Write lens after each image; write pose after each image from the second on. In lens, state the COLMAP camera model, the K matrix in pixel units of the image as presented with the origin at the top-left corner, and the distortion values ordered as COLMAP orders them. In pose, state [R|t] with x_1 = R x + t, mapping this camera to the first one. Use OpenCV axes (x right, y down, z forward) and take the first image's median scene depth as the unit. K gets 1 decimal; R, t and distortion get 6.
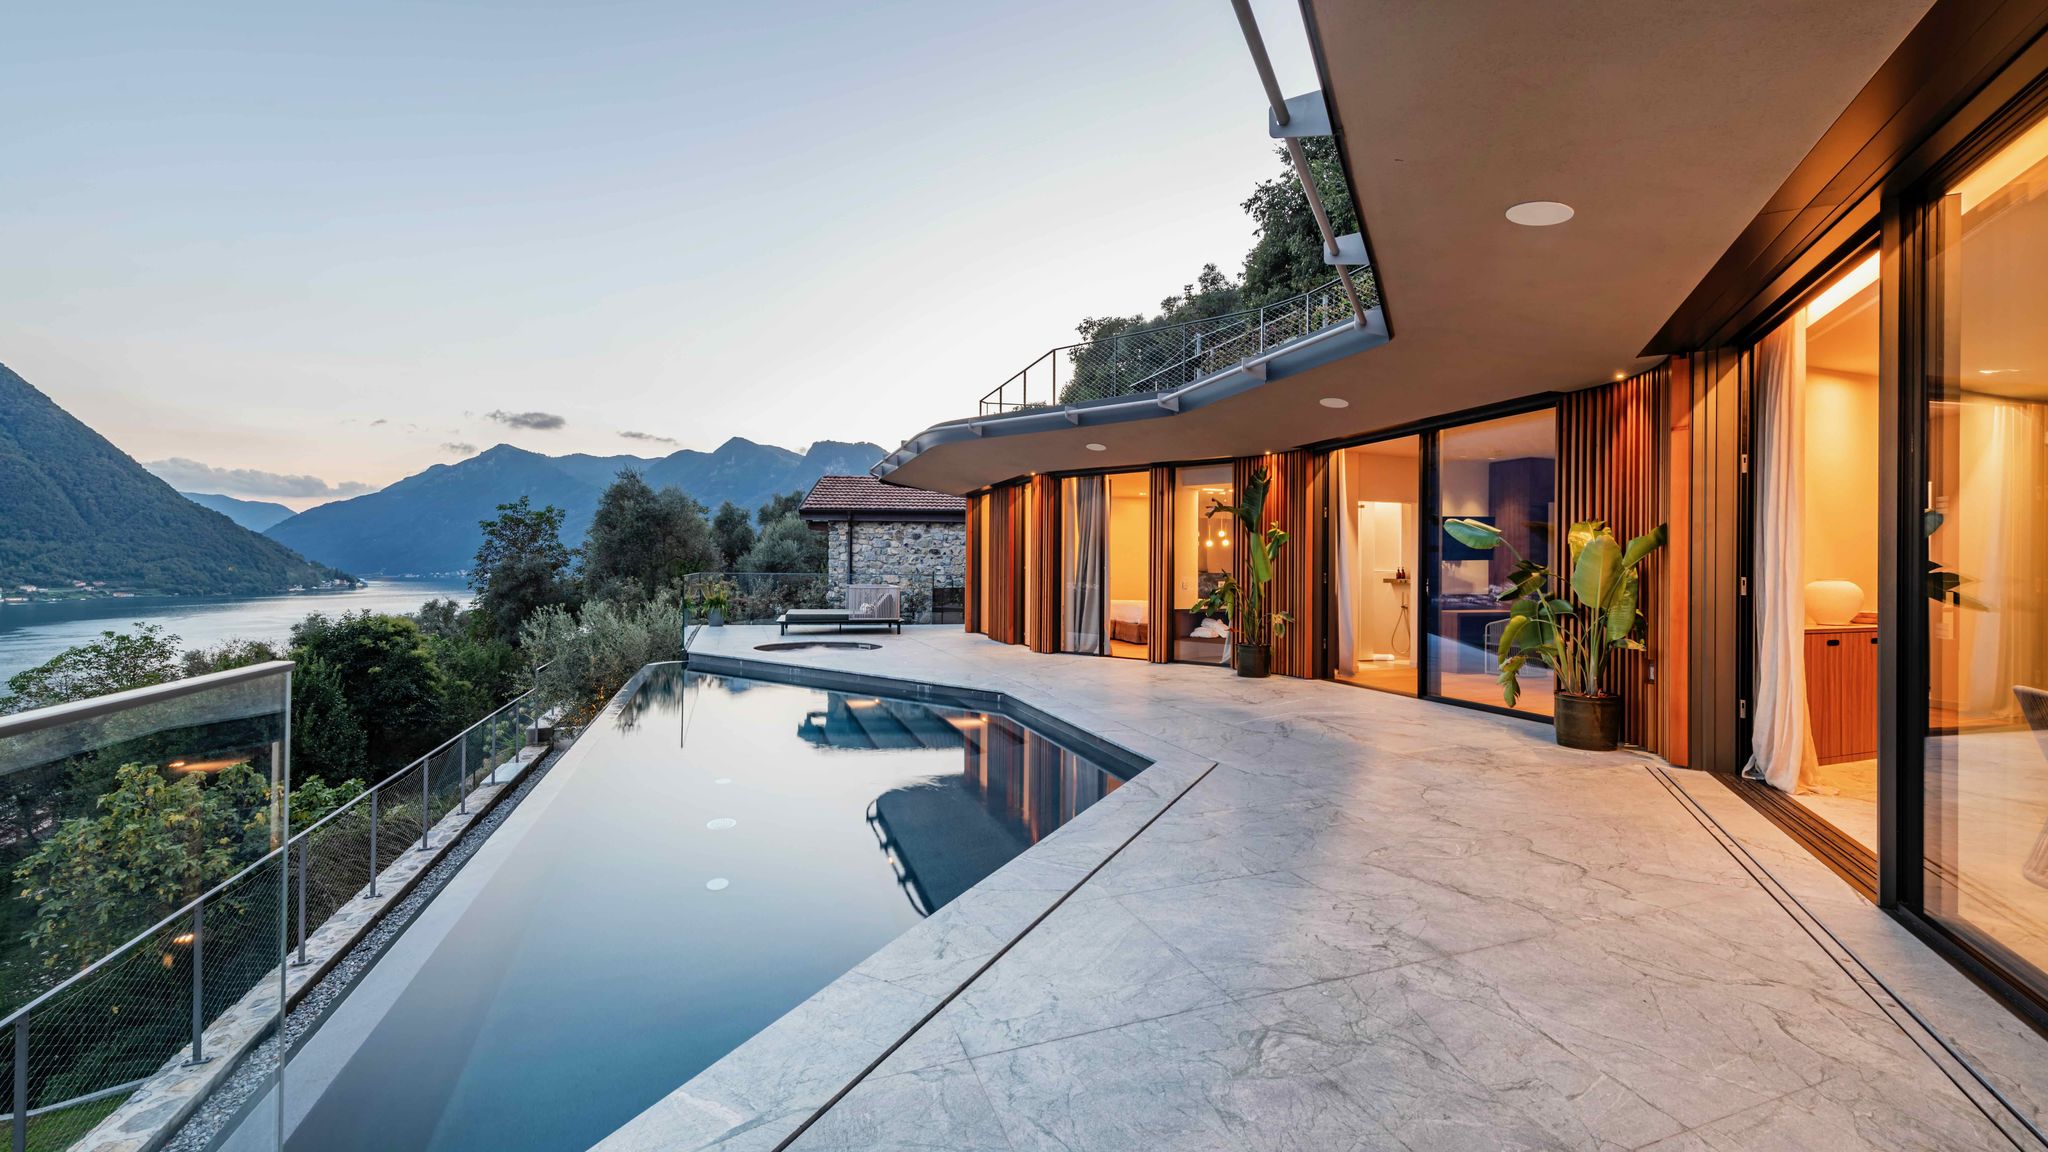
lens RADIAL K [[798.9, 0, 1020.2], [0, 798.9, 573.3], [0, 0, 1]] dist [0.011106, -0.001485]
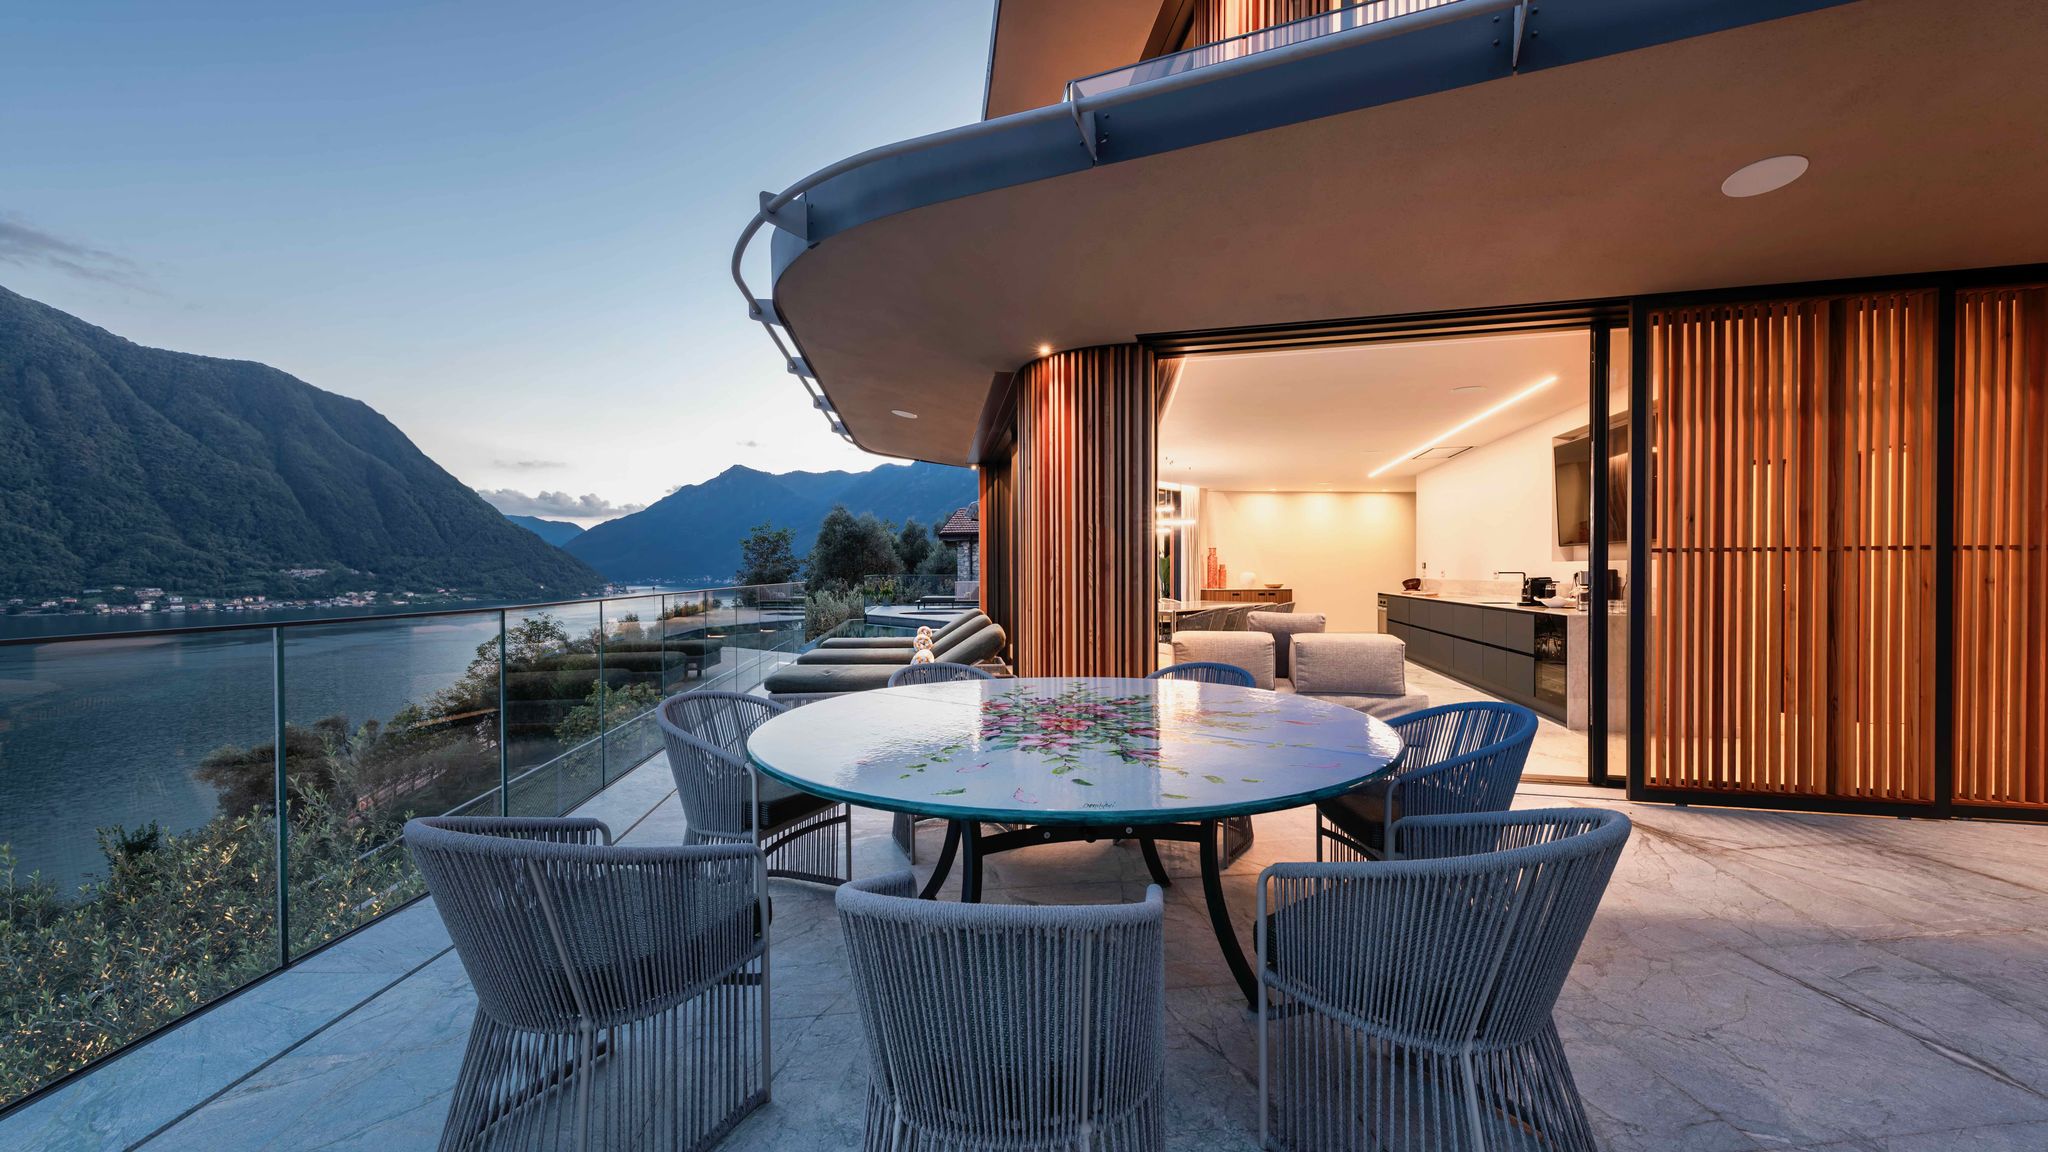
lens RADIAL K [[798.9, 0, 1026.1], [0, 798.9, 580.6], [0, 0, 1]] dist [0.011106, -0.001485]
pose [[0.974490, -0.008927, -0.224254, 0.103837], [0.010531, 0.999927, 0.005956, 0.001563], [0.224184, -0.008166, 0.974513, -0.210979]]
